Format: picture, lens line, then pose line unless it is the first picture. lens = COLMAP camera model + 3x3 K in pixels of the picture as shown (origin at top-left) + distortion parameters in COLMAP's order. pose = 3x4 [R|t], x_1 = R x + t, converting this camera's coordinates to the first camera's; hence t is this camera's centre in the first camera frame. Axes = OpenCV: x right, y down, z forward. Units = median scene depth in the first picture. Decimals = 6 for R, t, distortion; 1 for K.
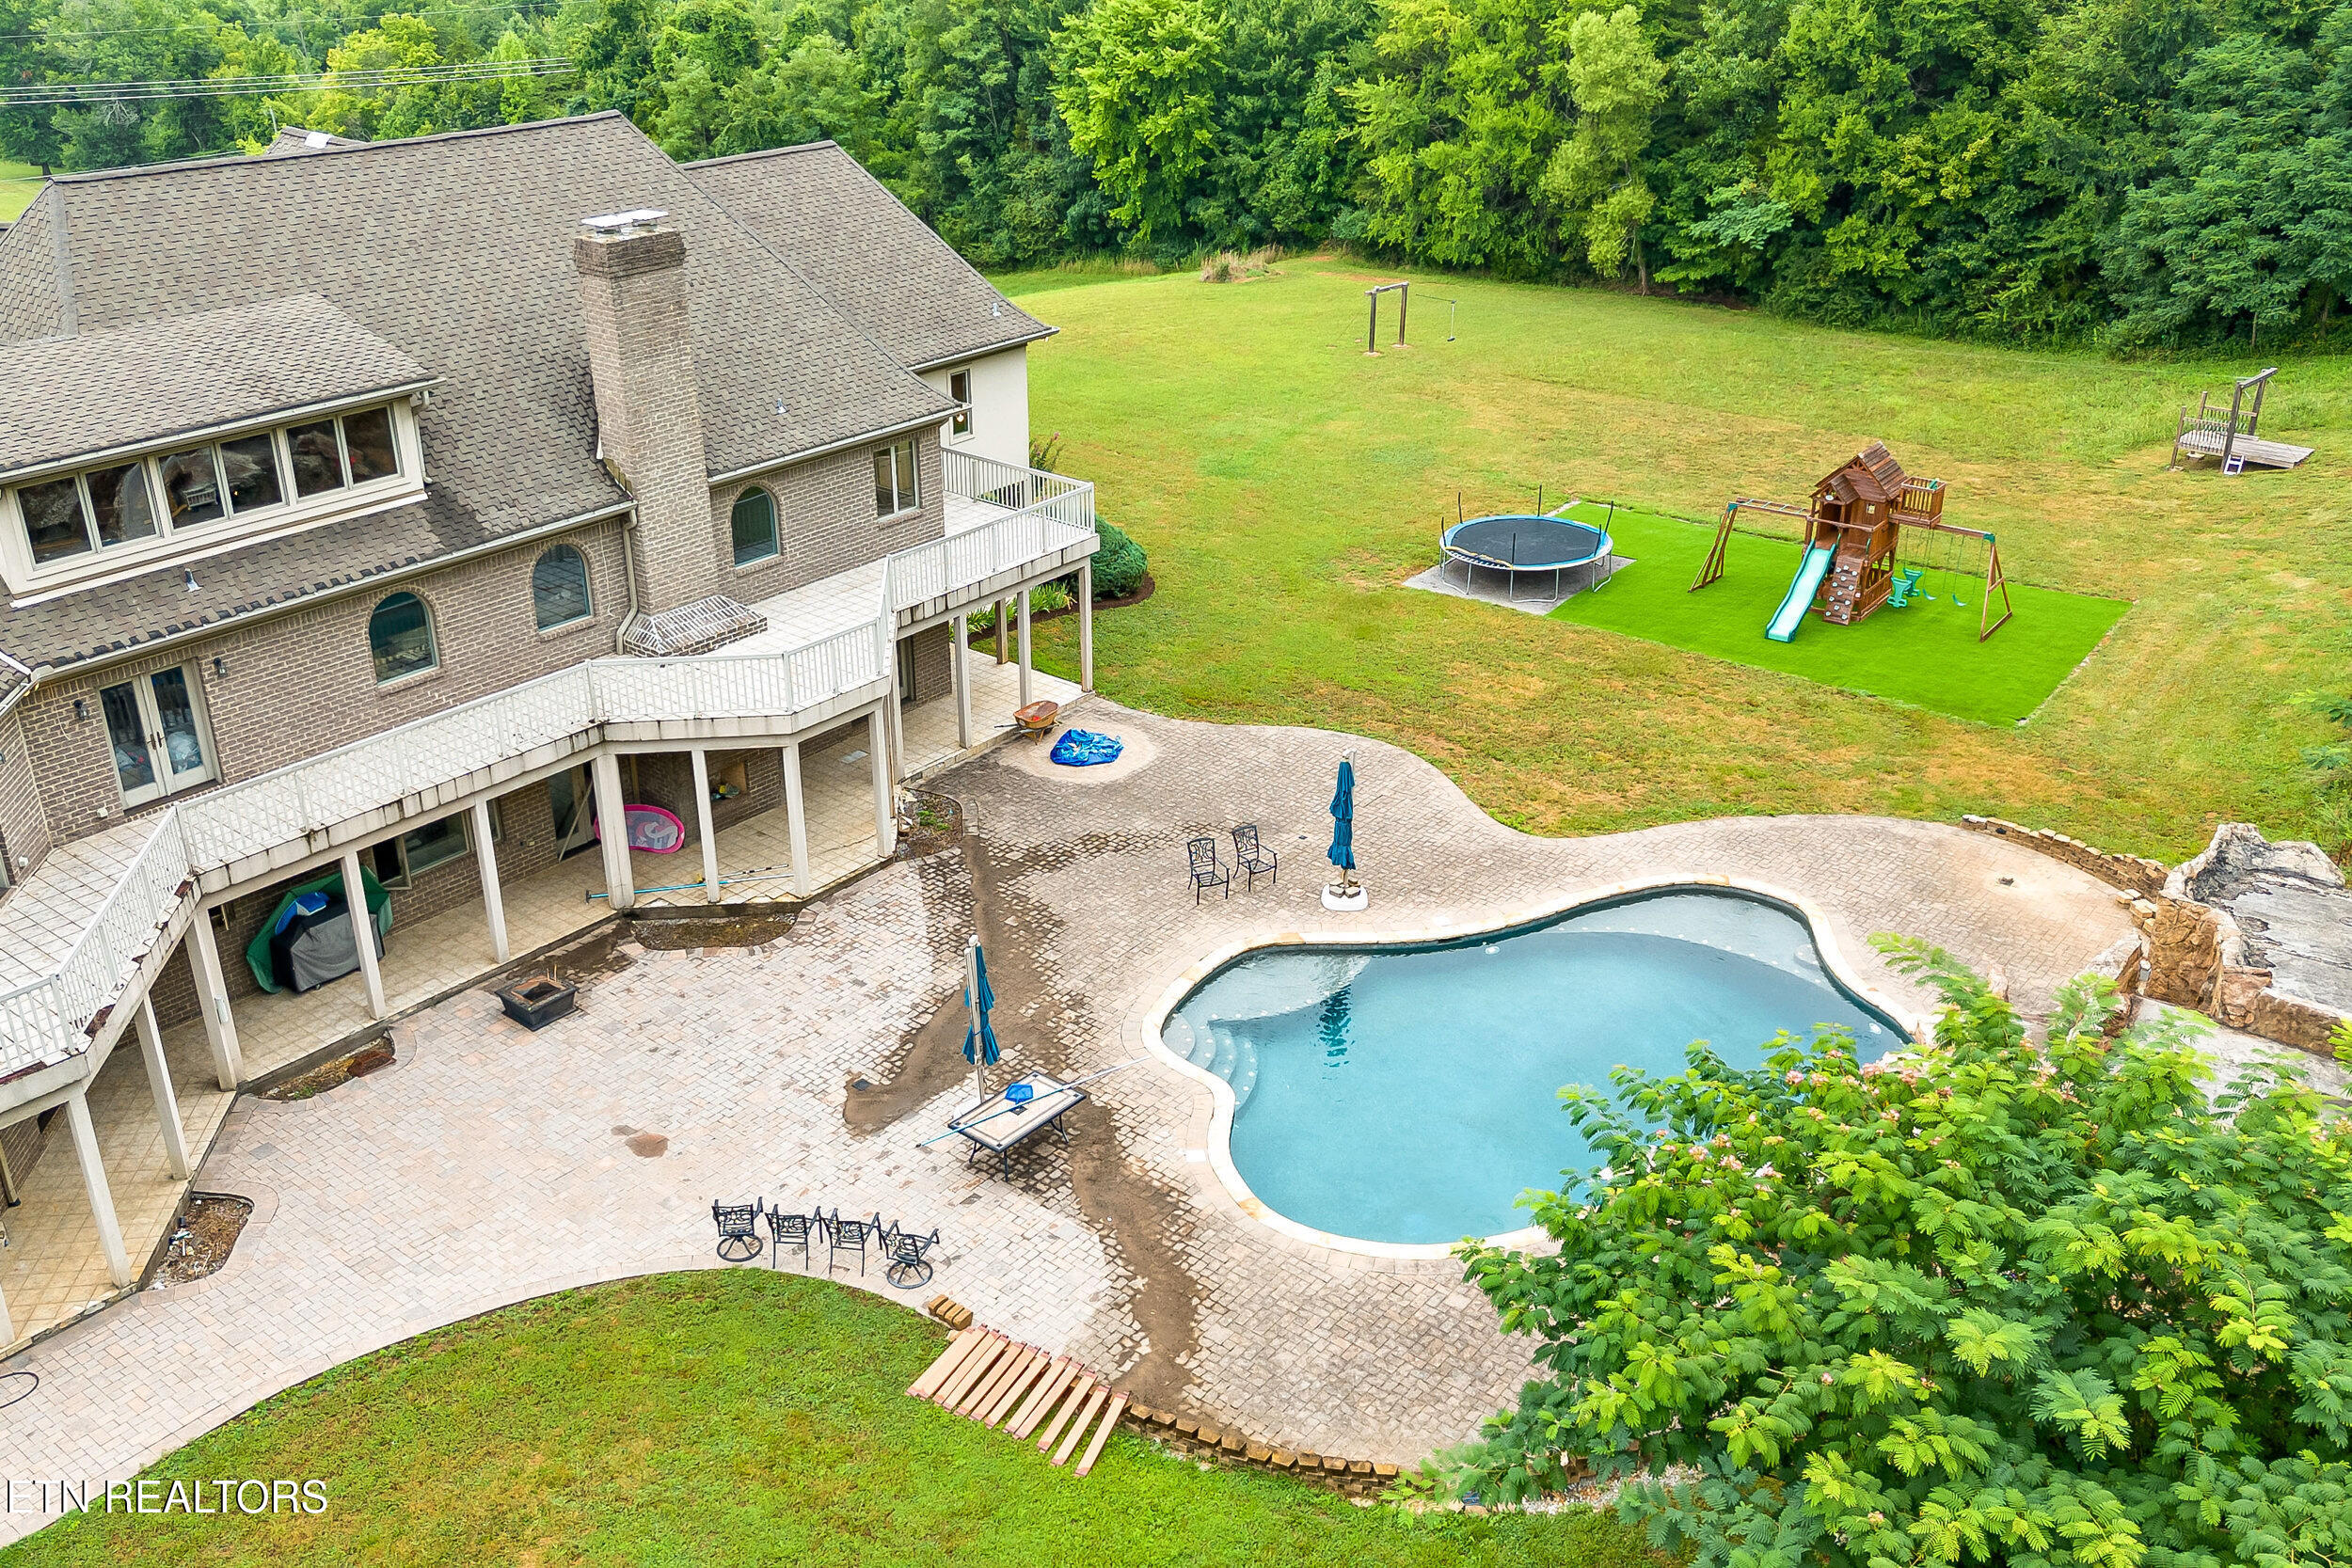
lens RADIAL K [[2039.6, 0, 1180.2], [0, 2039.6, 783.0], [0, 0, 1]] dist [0.066778, -0.066274]
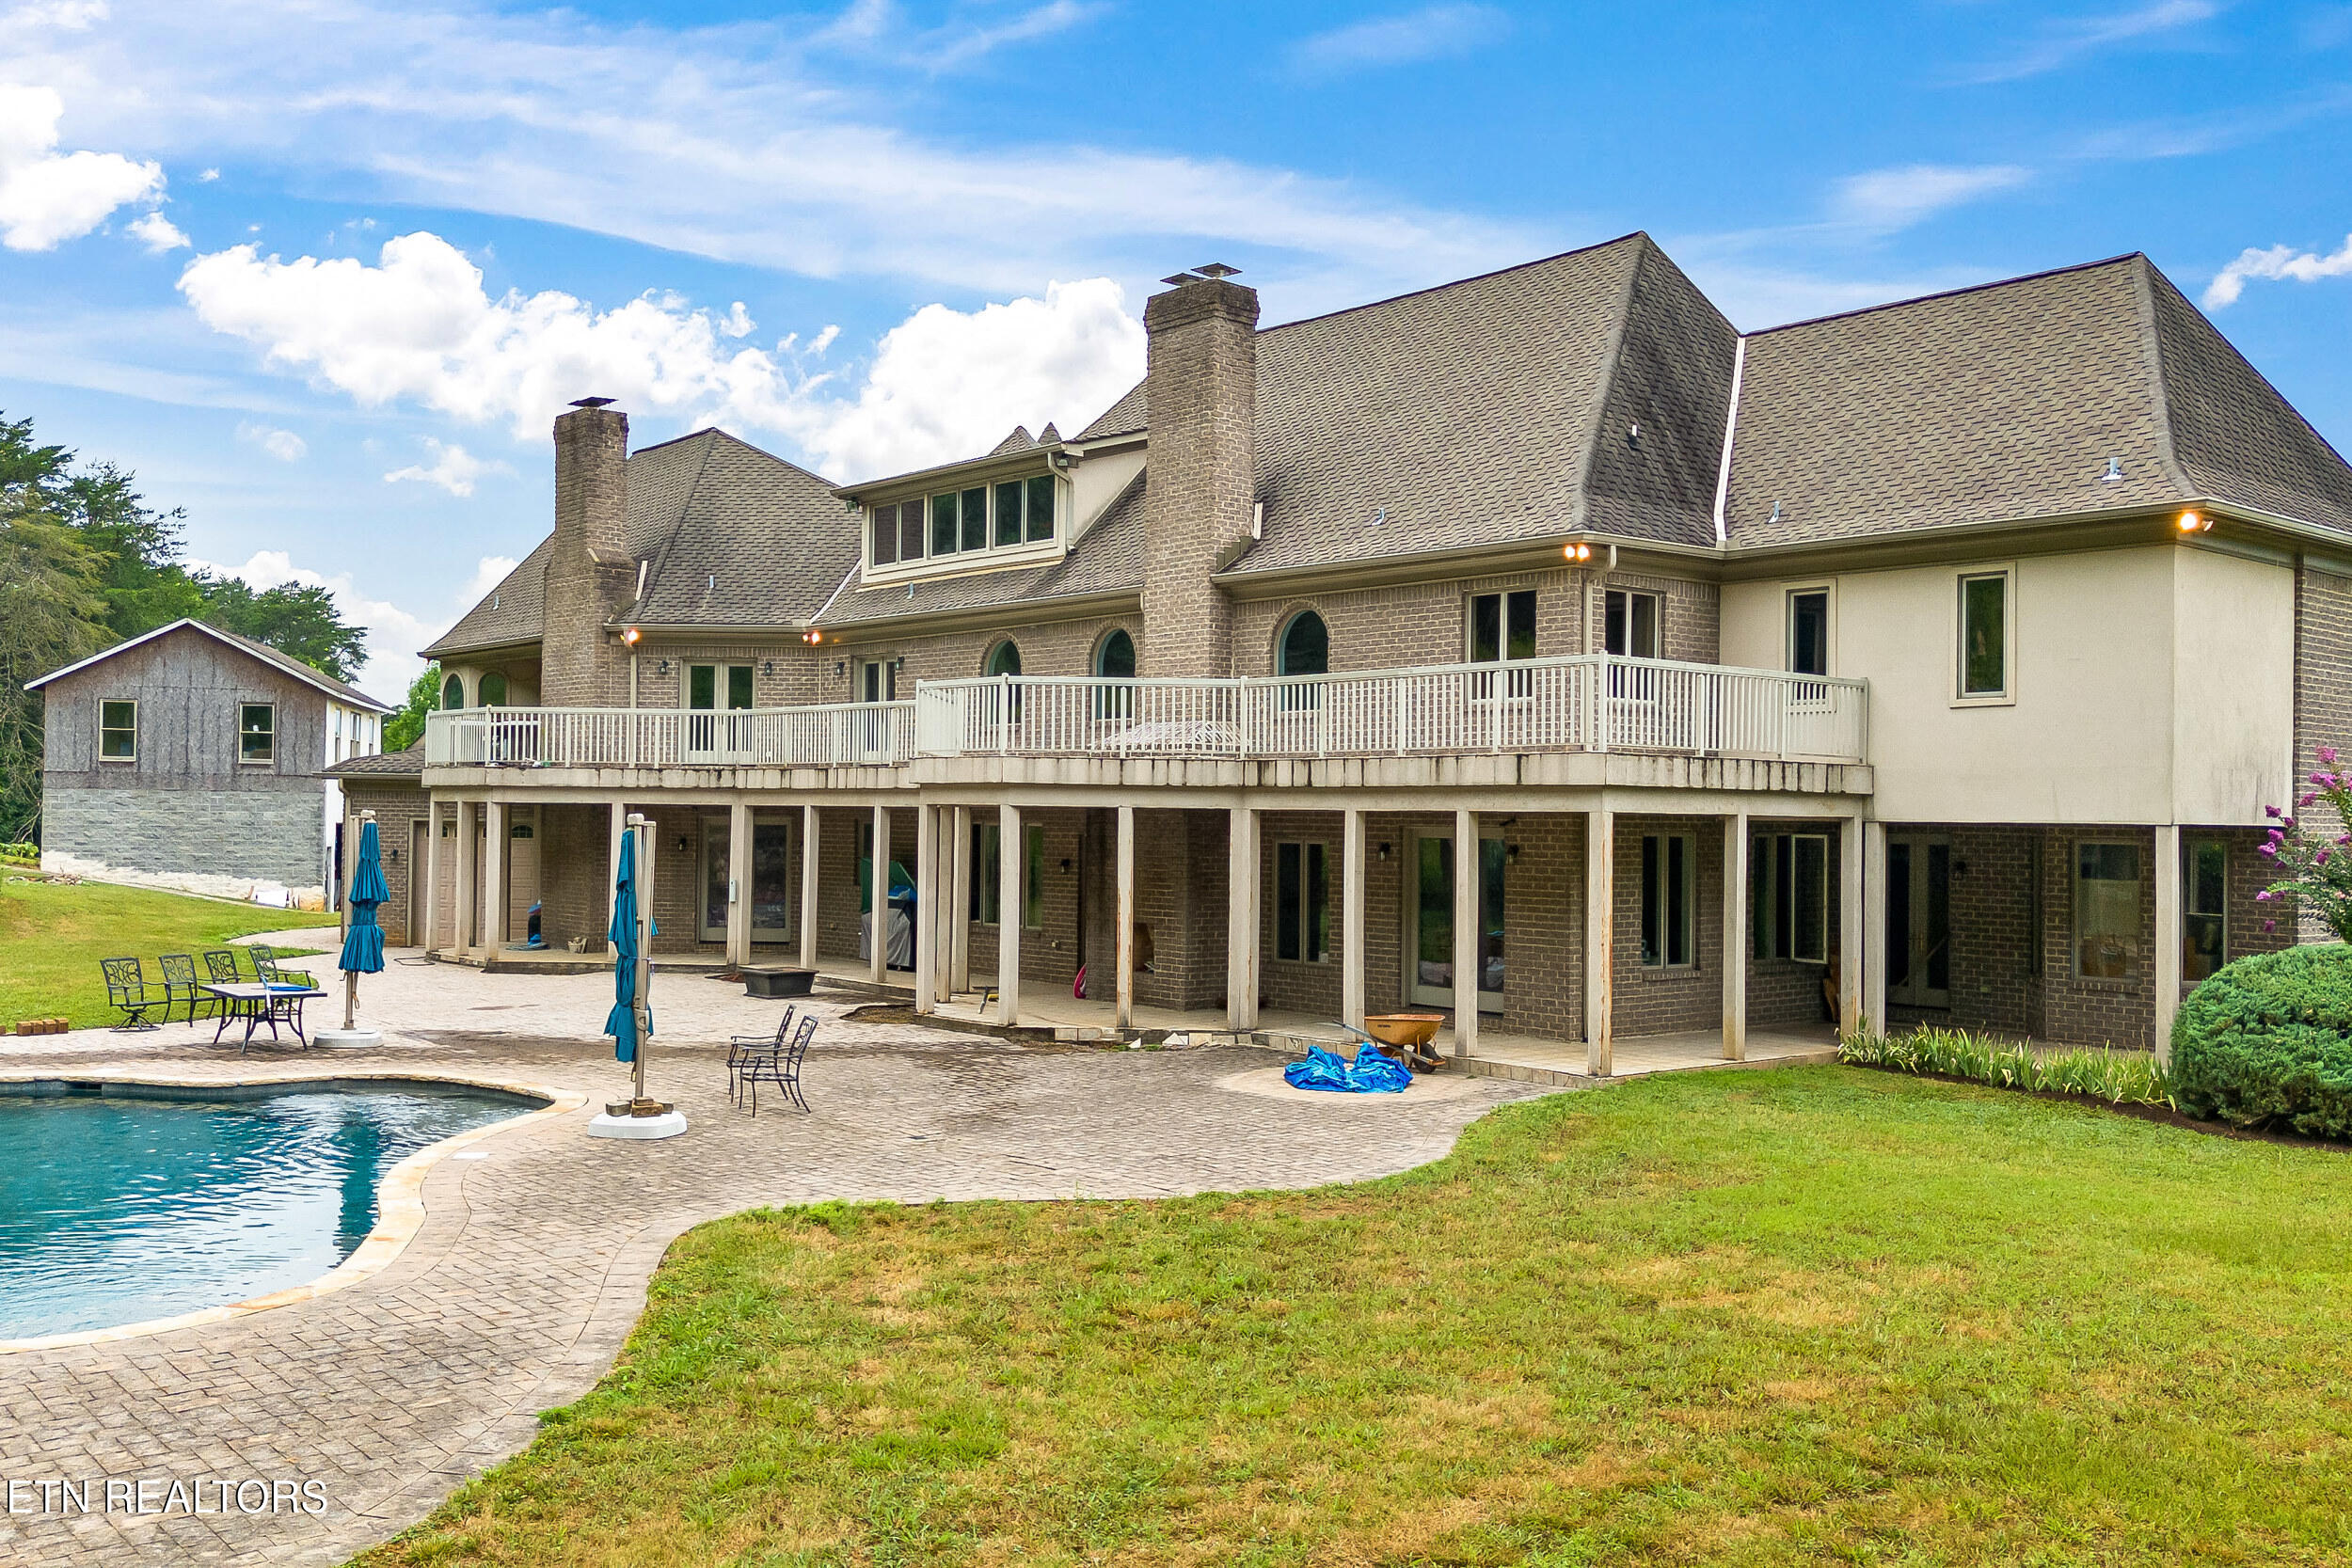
lens RADIAL K [[2035.2, 0, 1176.0], [0, 2035.2, 784.0], [0, 0, 1]] dist [0.067996, -0.073962]
pose [[-0.185041, -0.022397, -0.982475, 0.278353], [-0.436473, 0.897596, 0.061744, -0.055983], [0.880483, 0.440249, -0.175868, 0.564257]]
